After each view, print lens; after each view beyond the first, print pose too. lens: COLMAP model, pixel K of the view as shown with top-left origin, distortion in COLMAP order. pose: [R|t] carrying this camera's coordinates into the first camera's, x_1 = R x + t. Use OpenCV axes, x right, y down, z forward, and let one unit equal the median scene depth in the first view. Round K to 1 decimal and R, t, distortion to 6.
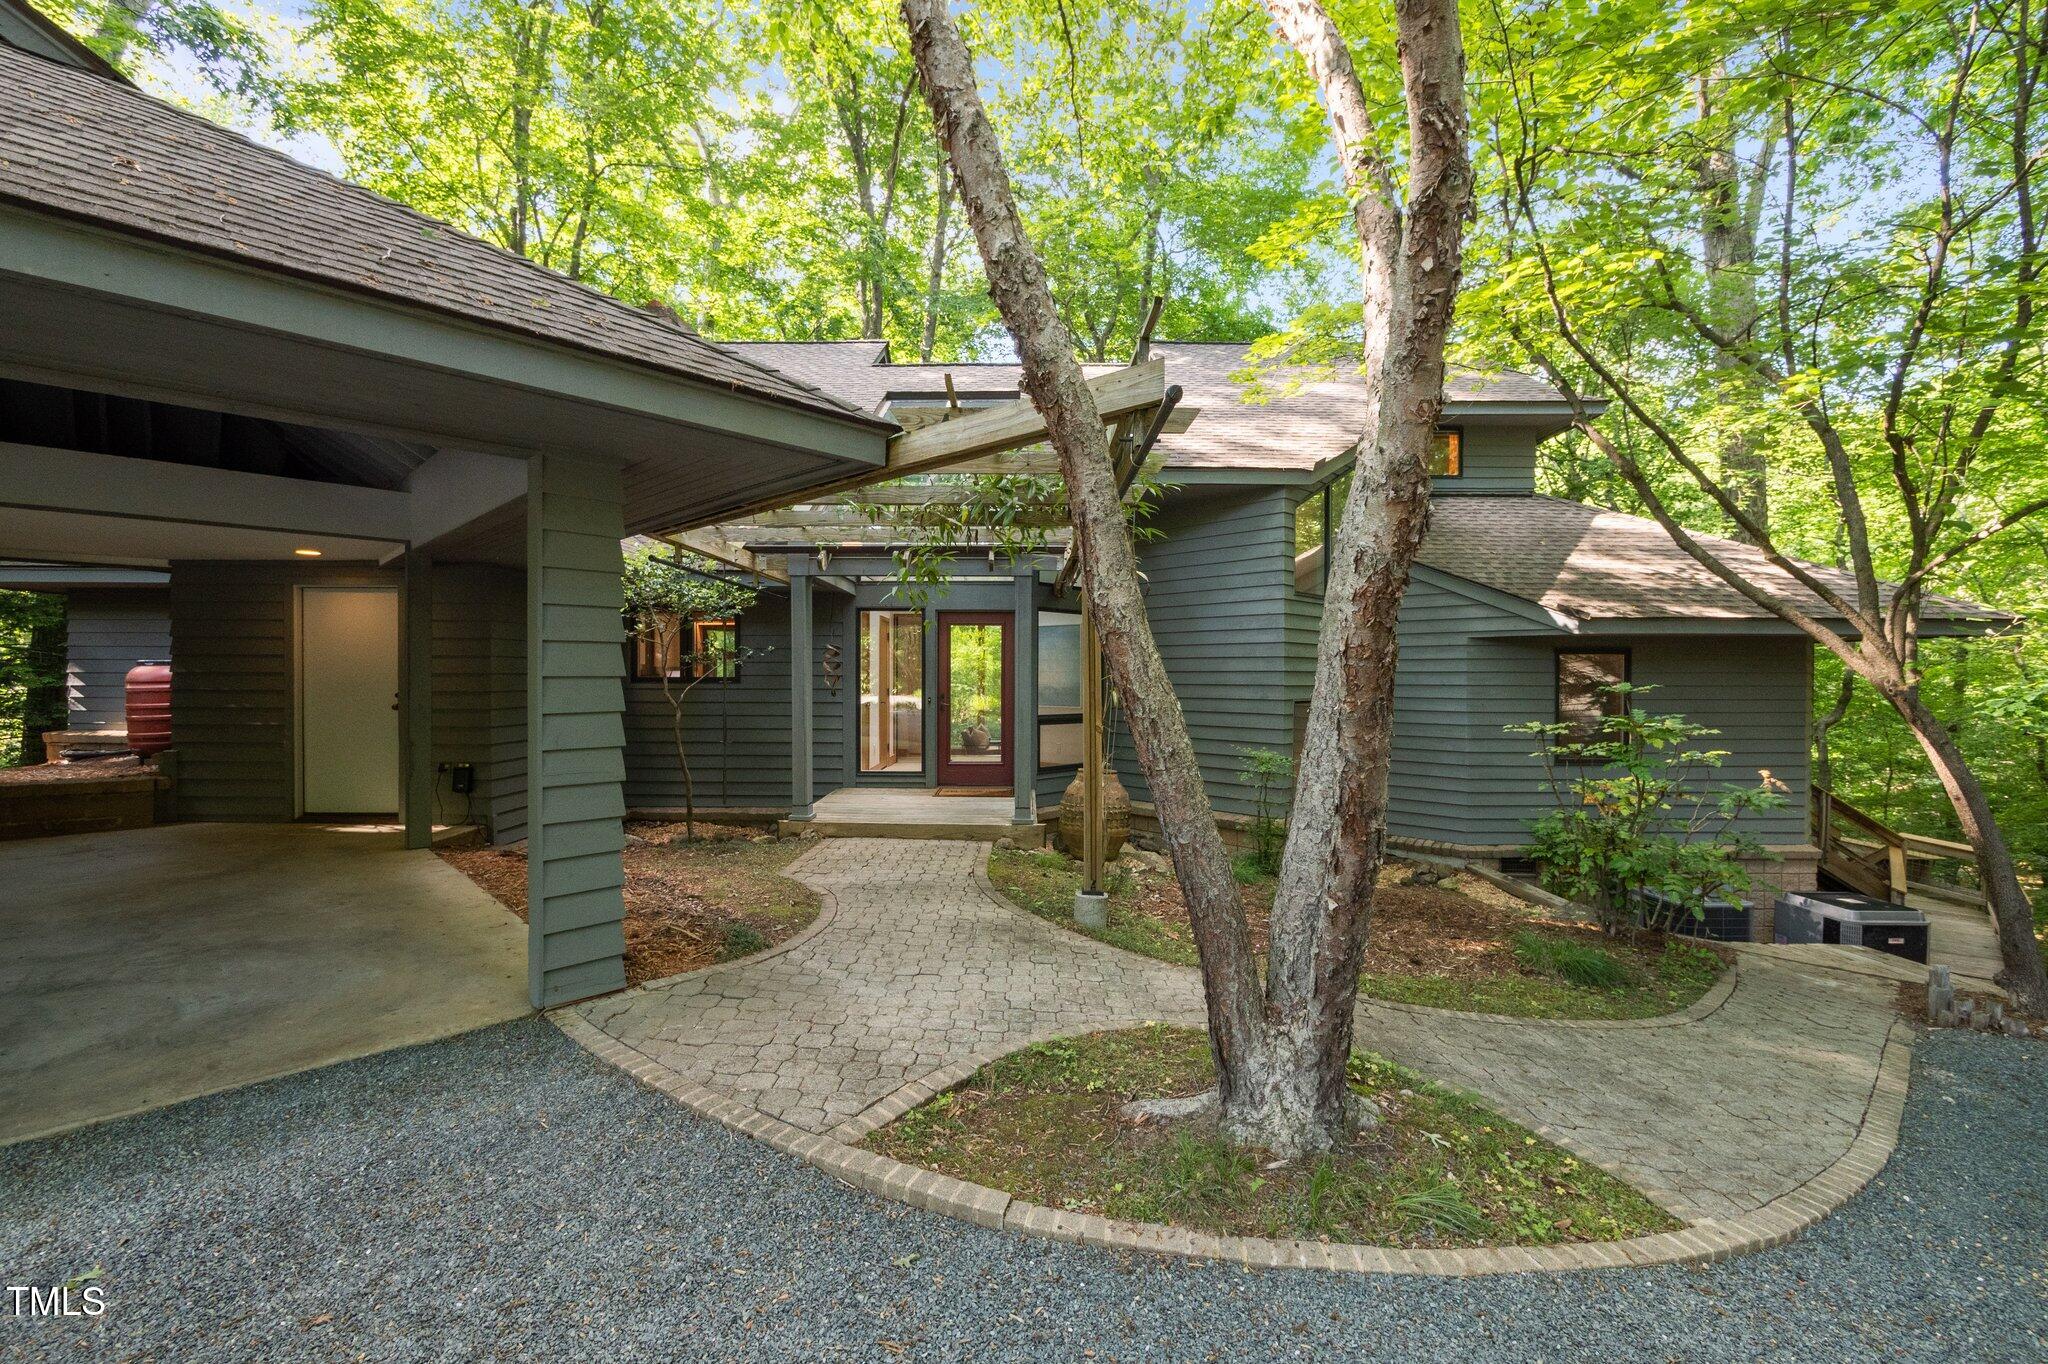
lens RADIAL K [[878.9, 0, 1024.0], [0, 878.9, 682.0], [0, 0, 1]] dist [0.001688, 0.000108]
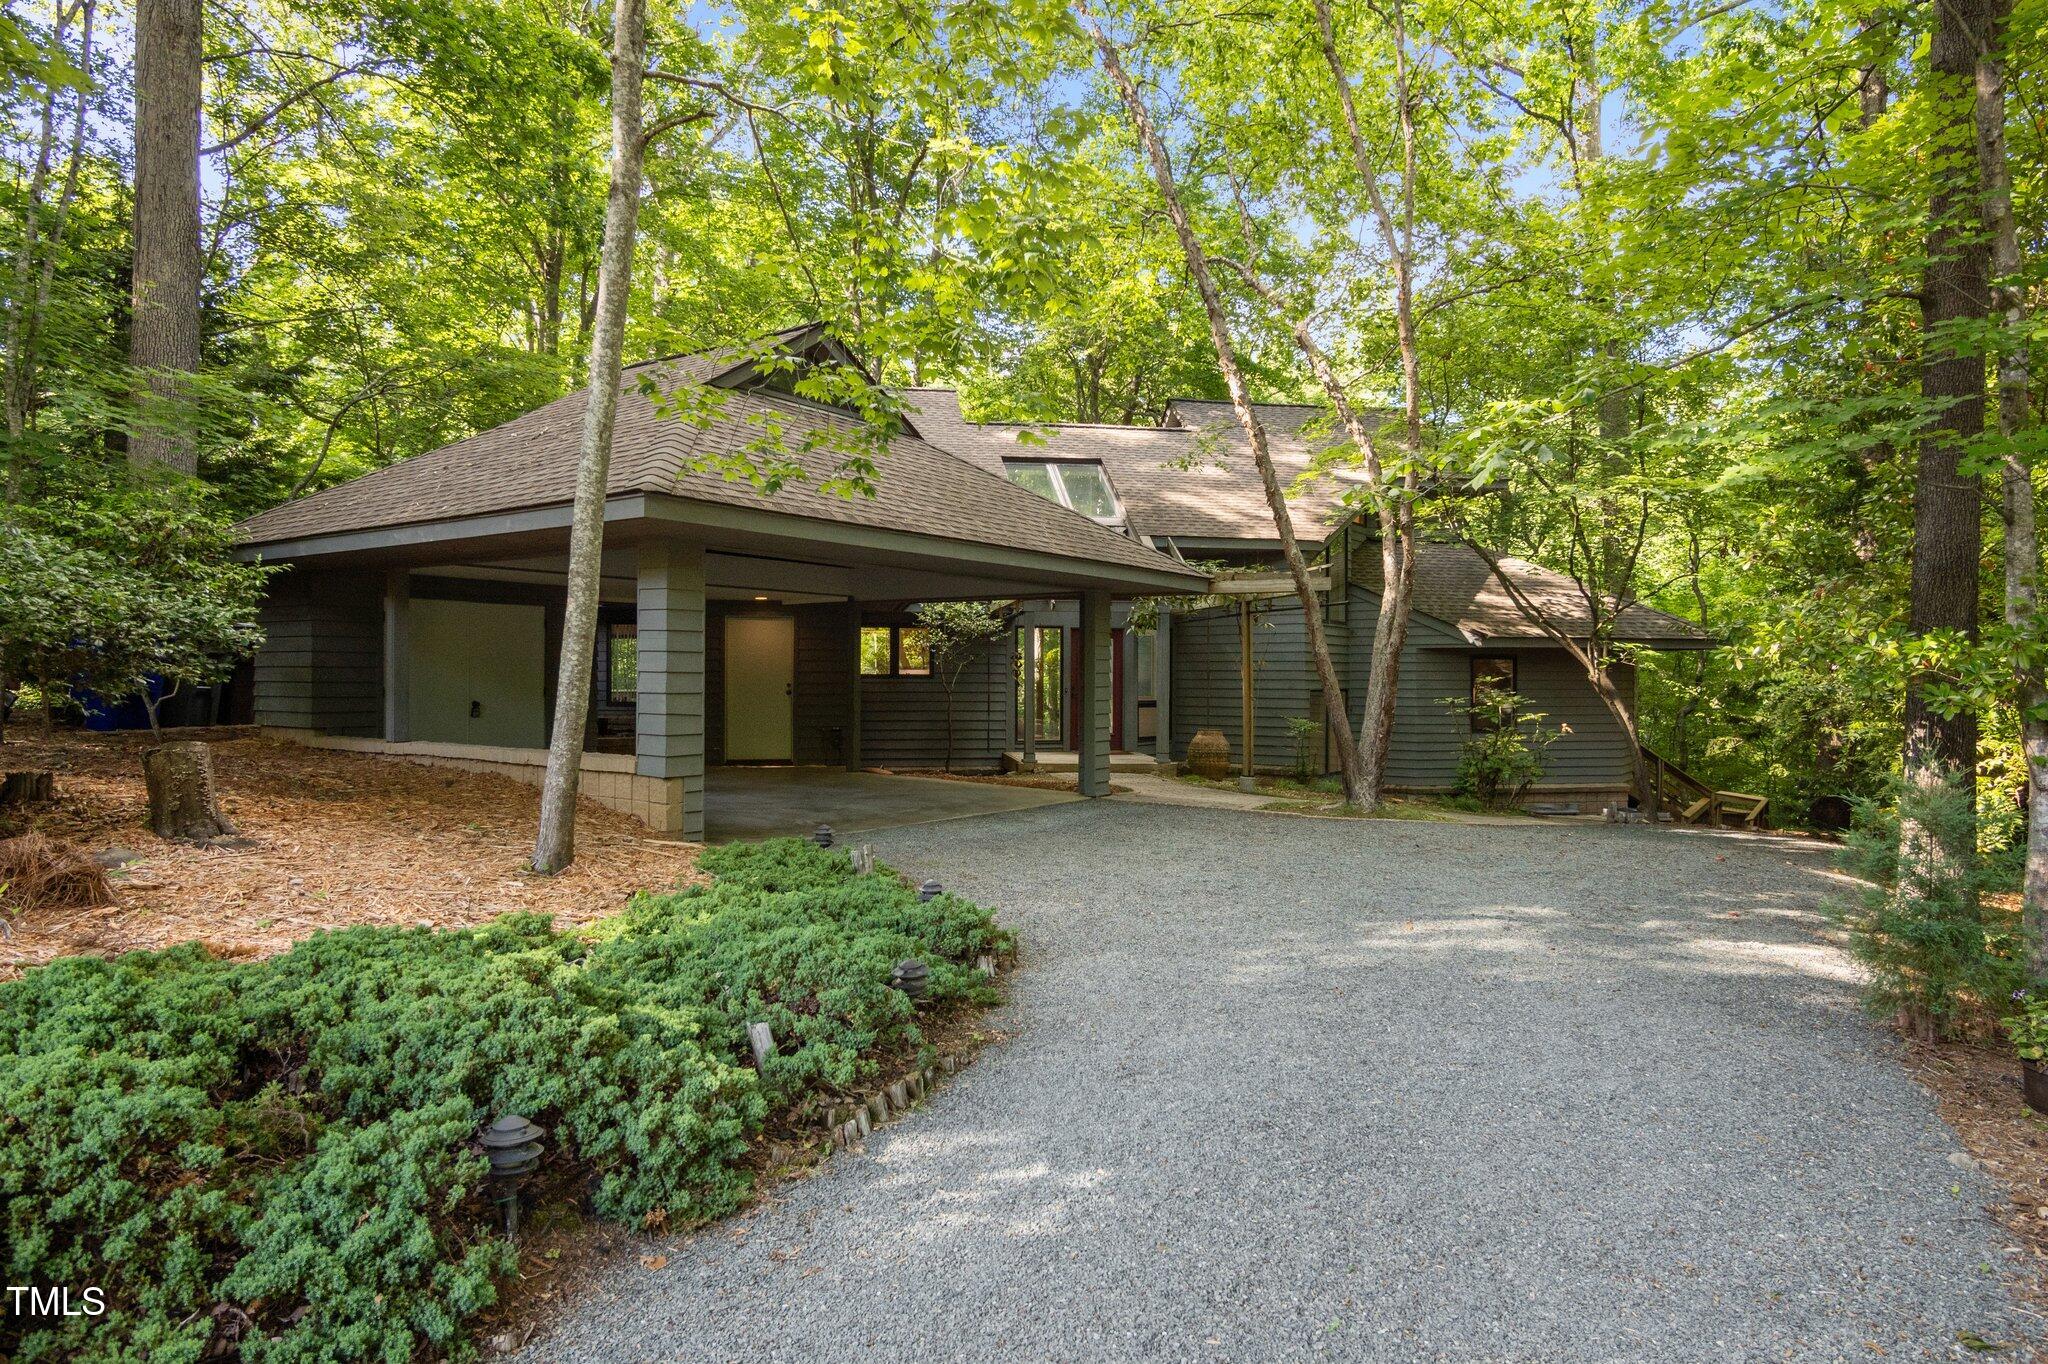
lens RADIAL K [[1218.2, 0, 1024.0], [0, 1218.2, 682.0], [0, 0, 1]] dist [-0.000649, -0.000065]
pose [[0.988293, -0.000770, 0.152567, -0.524175], [0.000050, 0.999989, 0.004722, -0.000982], [-0.152569, -0.004659, 0.988282, -1.050706]]
